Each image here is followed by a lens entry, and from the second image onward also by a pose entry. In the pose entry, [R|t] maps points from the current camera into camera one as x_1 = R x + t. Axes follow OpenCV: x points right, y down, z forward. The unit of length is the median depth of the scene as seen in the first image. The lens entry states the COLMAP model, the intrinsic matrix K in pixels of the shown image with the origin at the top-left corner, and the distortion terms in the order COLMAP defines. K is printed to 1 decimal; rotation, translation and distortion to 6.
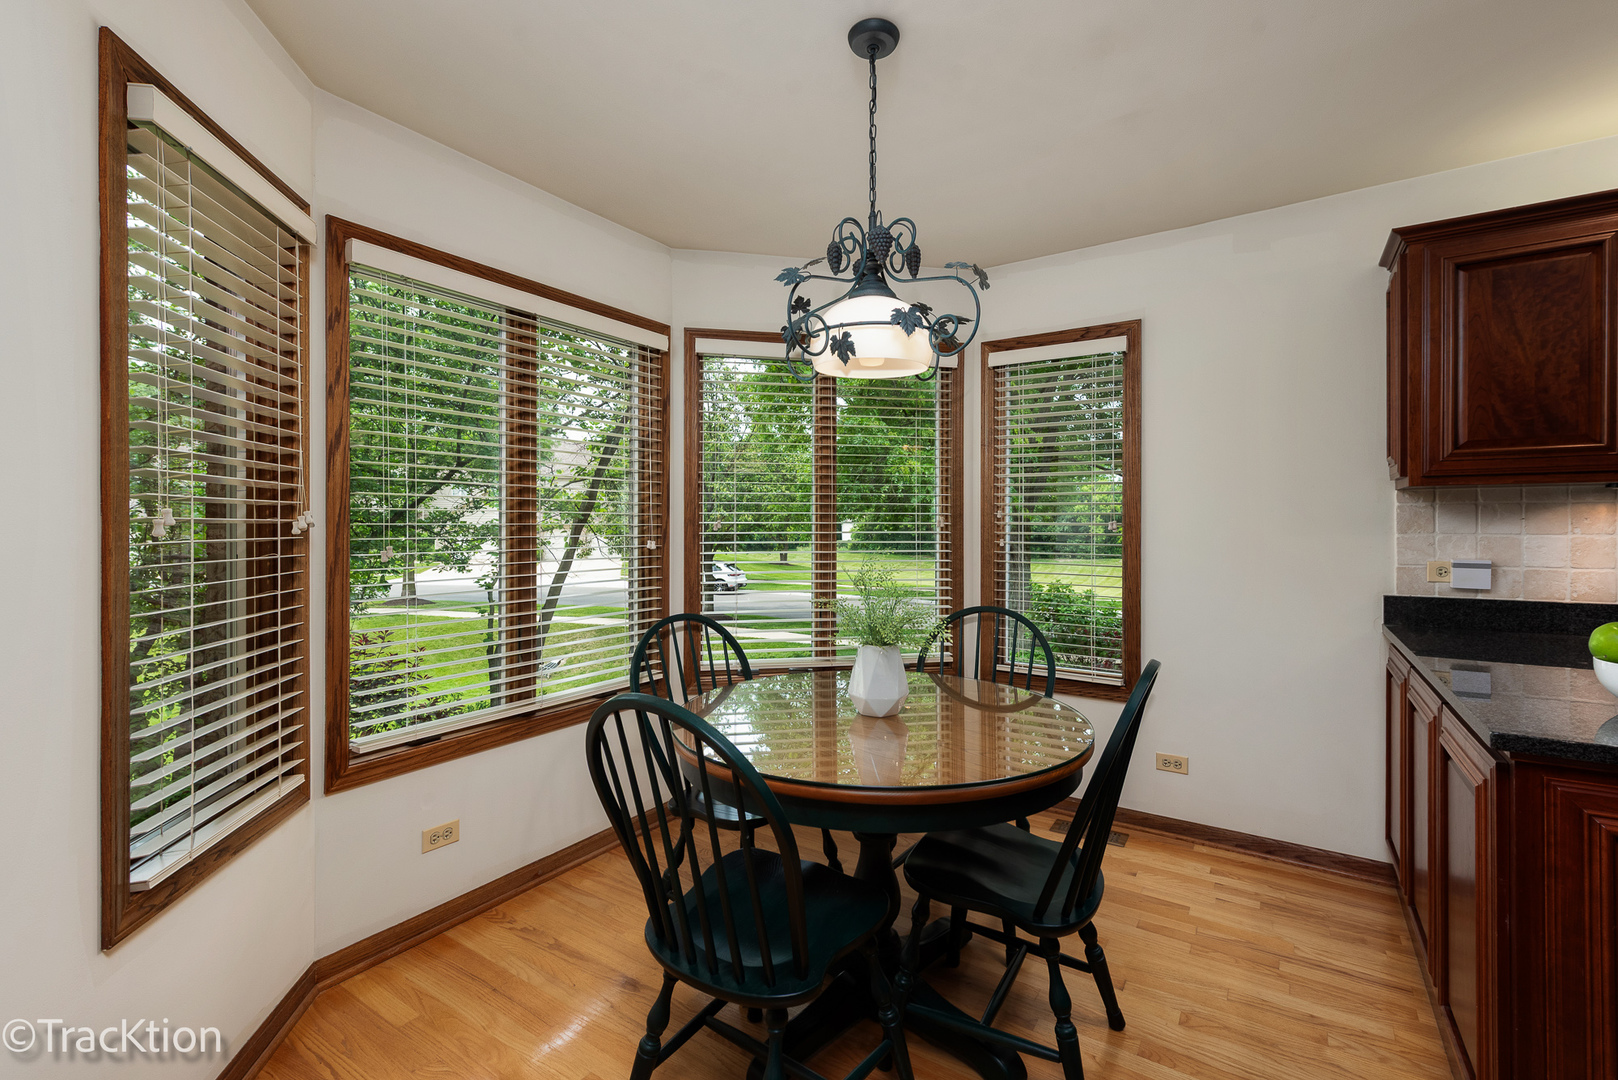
lens RADIAL K [[710.1, 0, 812.9], [0, 710.1, 527.6], [0, 0, 1]] dist [-0.001506, -0.000201]
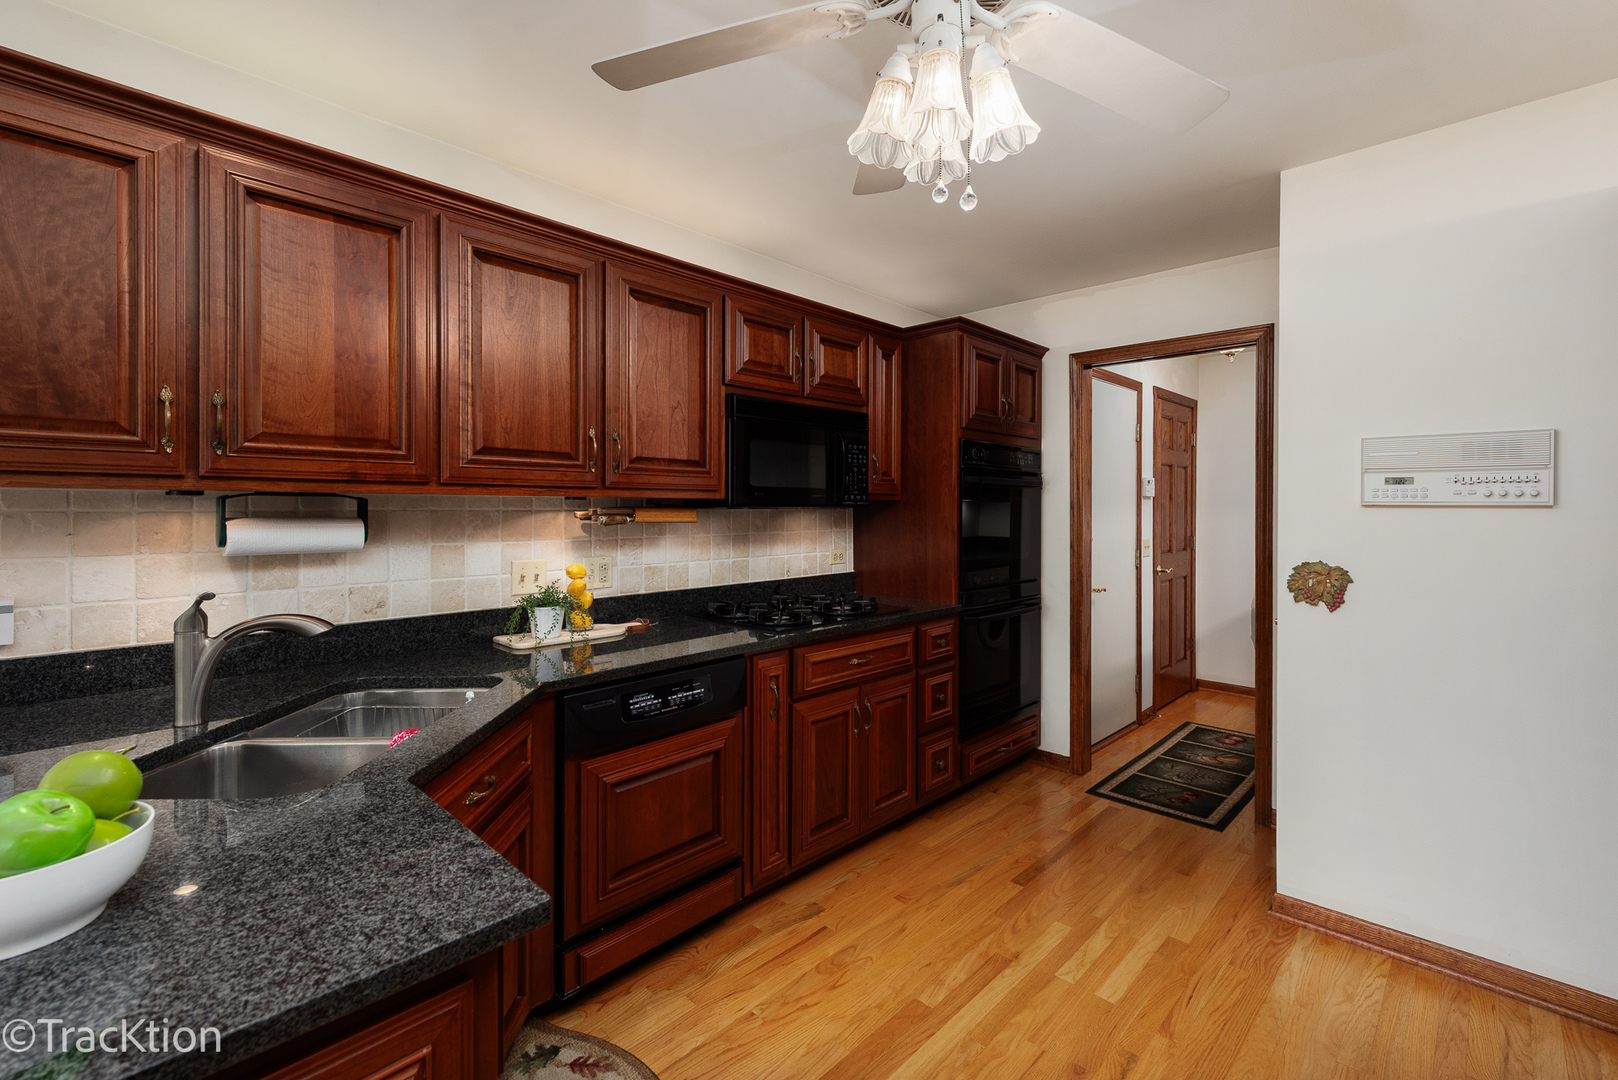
lens RADIAL K [[710.1, 0, 815.2], [0, 710.1, 509.2], [0, 0, 1]] dist [-0.001506, -0.000201]
pose [[0.174659, 0.001523, 0.984628, 0.496673], [-0.002296, 0.999997, -0.001140, -0.042798], [-0.984626, -0.002062, 0.174662, 0.176304]]
